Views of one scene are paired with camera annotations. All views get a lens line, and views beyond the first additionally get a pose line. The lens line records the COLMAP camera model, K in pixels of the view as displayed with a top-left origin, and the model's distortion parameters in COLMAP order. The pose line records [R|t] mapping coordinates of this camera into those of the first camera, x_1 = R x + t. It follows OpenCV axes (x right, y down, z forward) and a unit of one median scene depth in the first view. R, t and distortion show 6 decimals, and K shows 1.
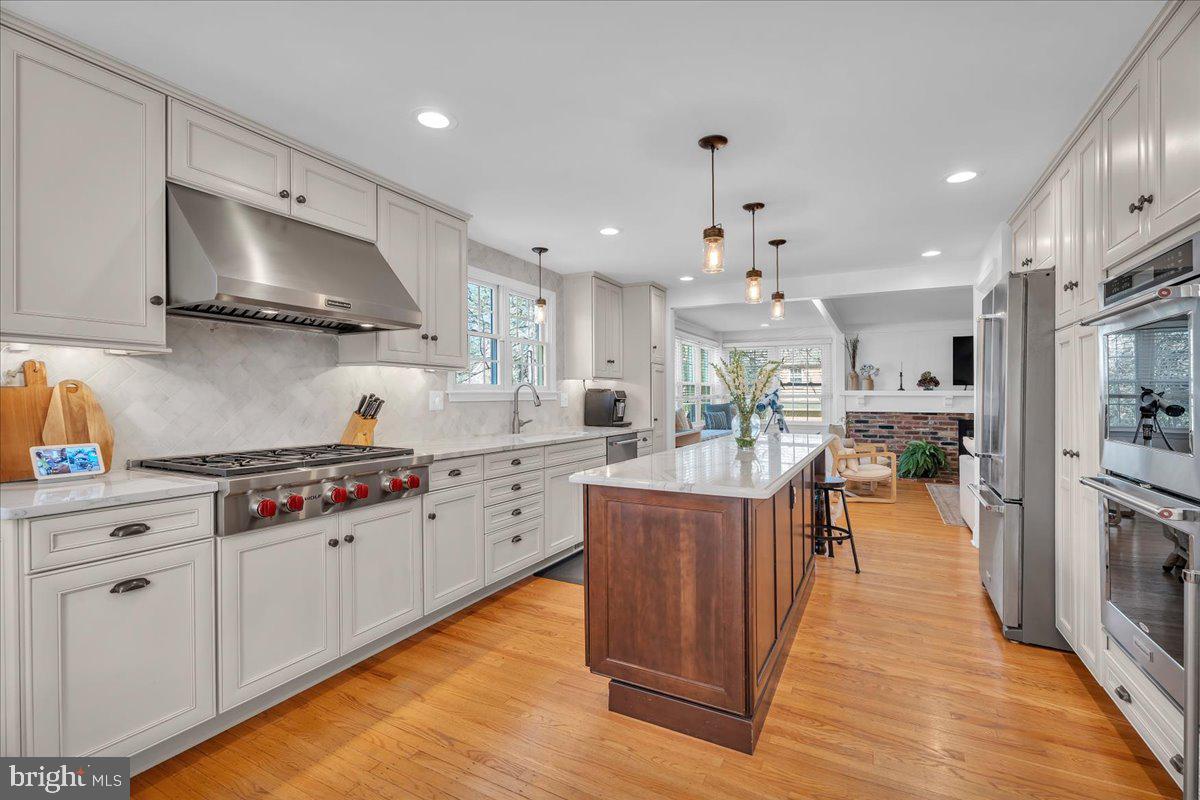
lens RADIAL K [[538.9, 0, 604.8], [0, 538.9, 392.8], [0, 0, 1]] dist [0.007033, 0.001066]
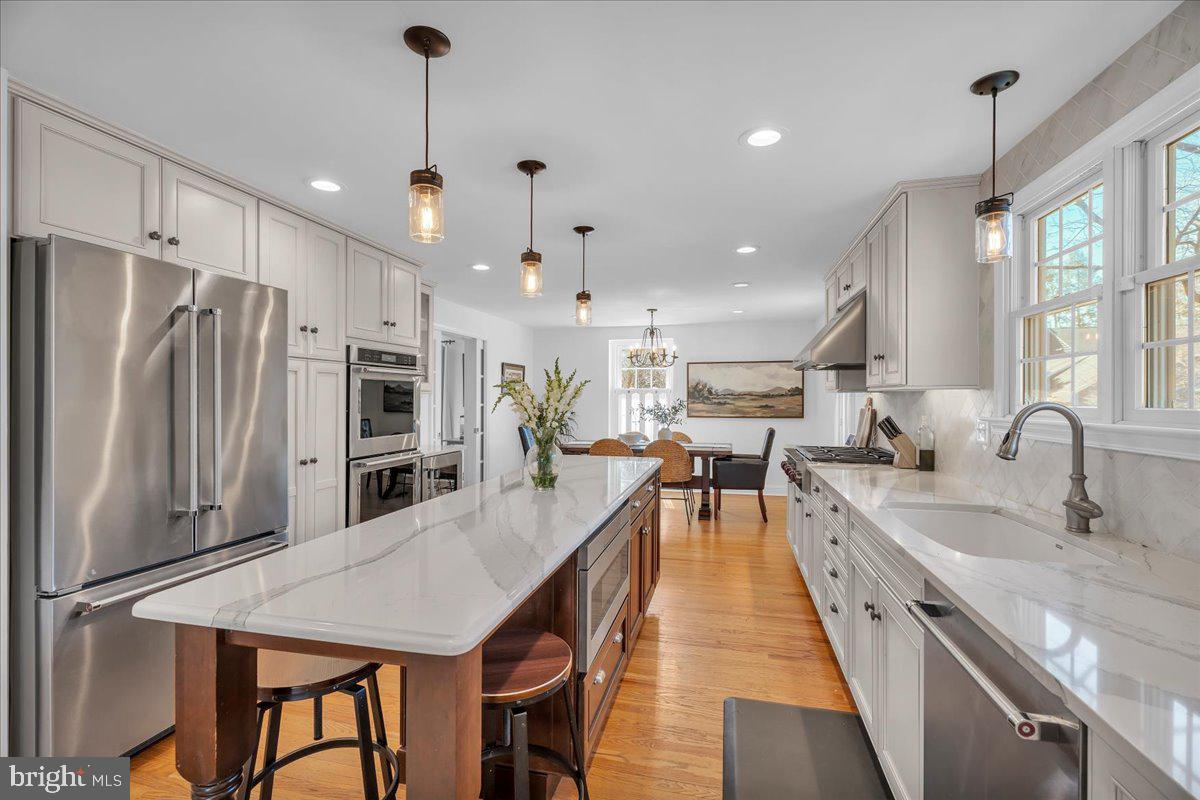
lens RADIAL K [[538.9, 0, 600.1], [0, 538.9, 394.2], [0, 0, 1]] dist [0.007033, 0.001066]
pose [[-0.972545, -0.008011, -0.232579, 0.329997], [-0.005286, 0.999910, -0.012339, -0.022440], [0.232656, -0.010771, -0.972499, 1.602647]]
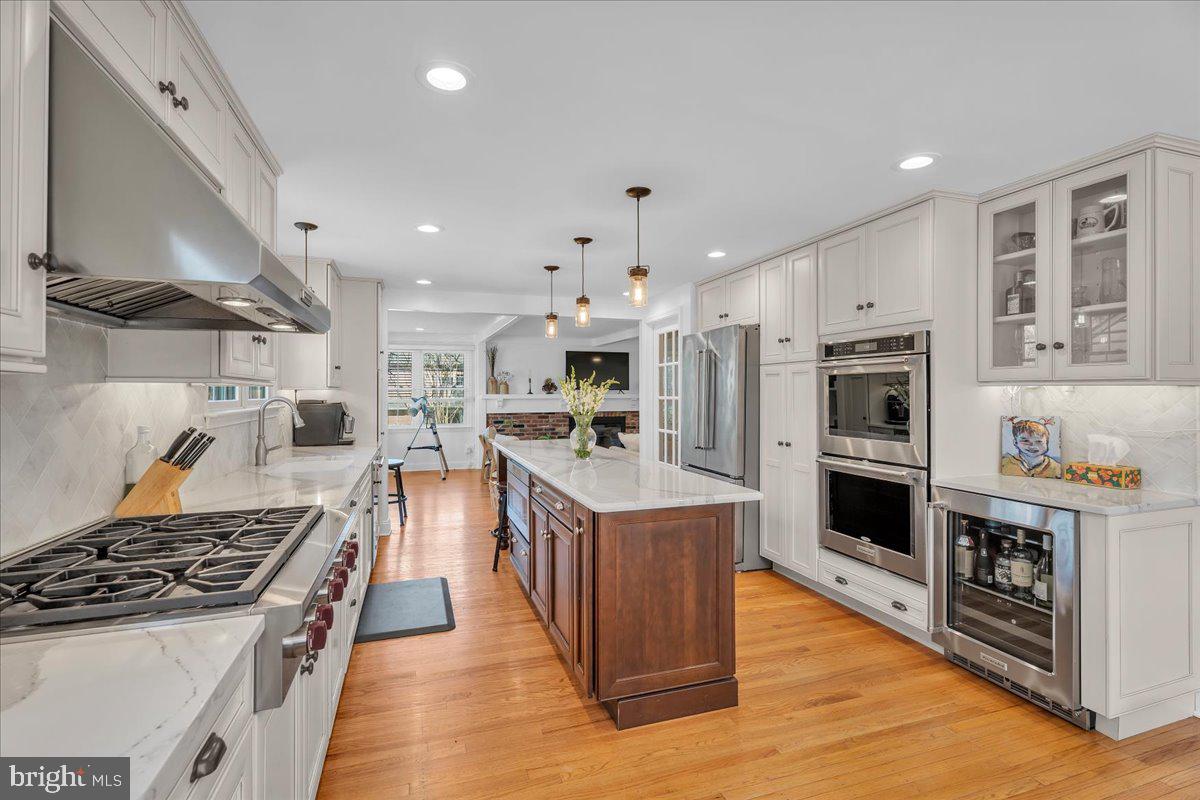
lens RADIAL K [[538.9, 0, 597.7], [0, 538.9, 383.3], [0, 0, 1]] dist [0.007033, 0.001066]
pose [[0.696975, 0.007576, 0.717055, -0.455513], [0.001310, 0.999929, -0.011838, -0.033701], [-0.717094, 0.009190, 0.696916, 0.186925]]
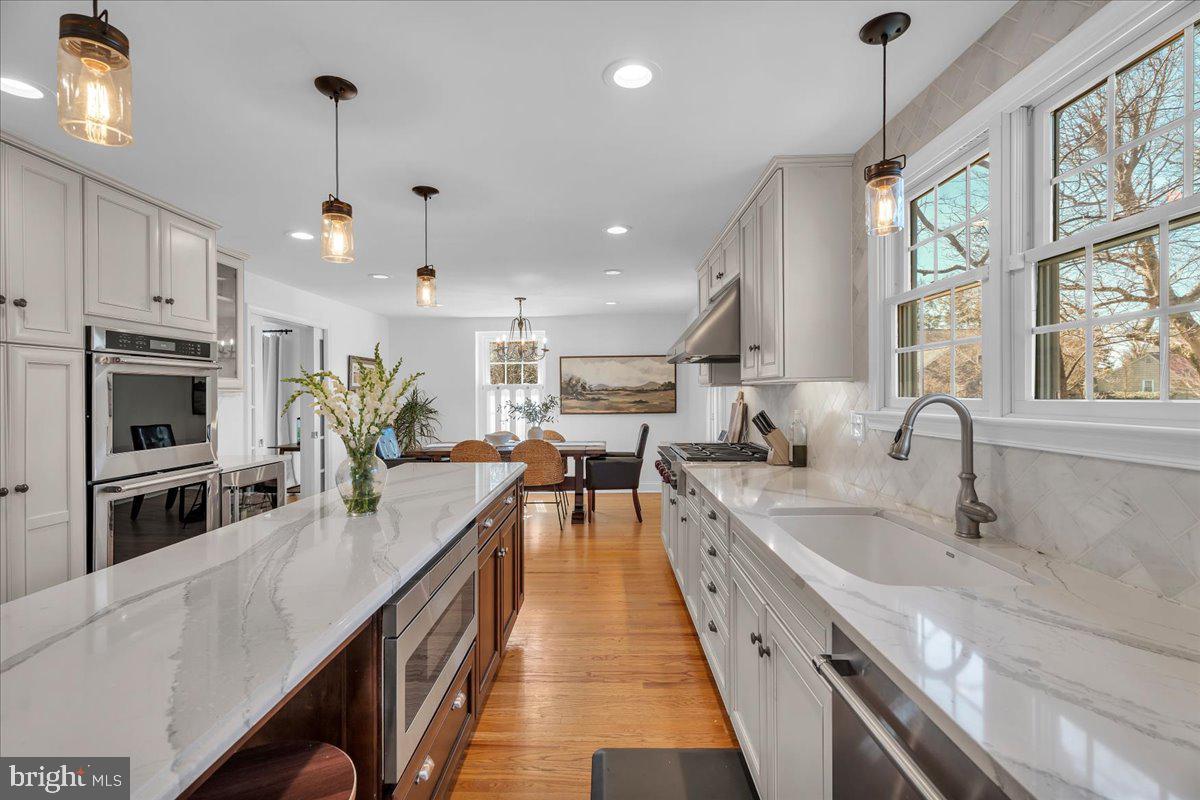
lens RADIAL K [[538.9, 0, 599.0], [0, 538.9, 396.2], [0, 0, 1]] dist [0.007033, 0.001066]
pose [[-0.897638, 0.004818, -0.440708, 0.260633], [0.006282, 0.999979, -0.001862, -0.022611], [0.440689, -0.004440, -0.897649, 1.490667]]
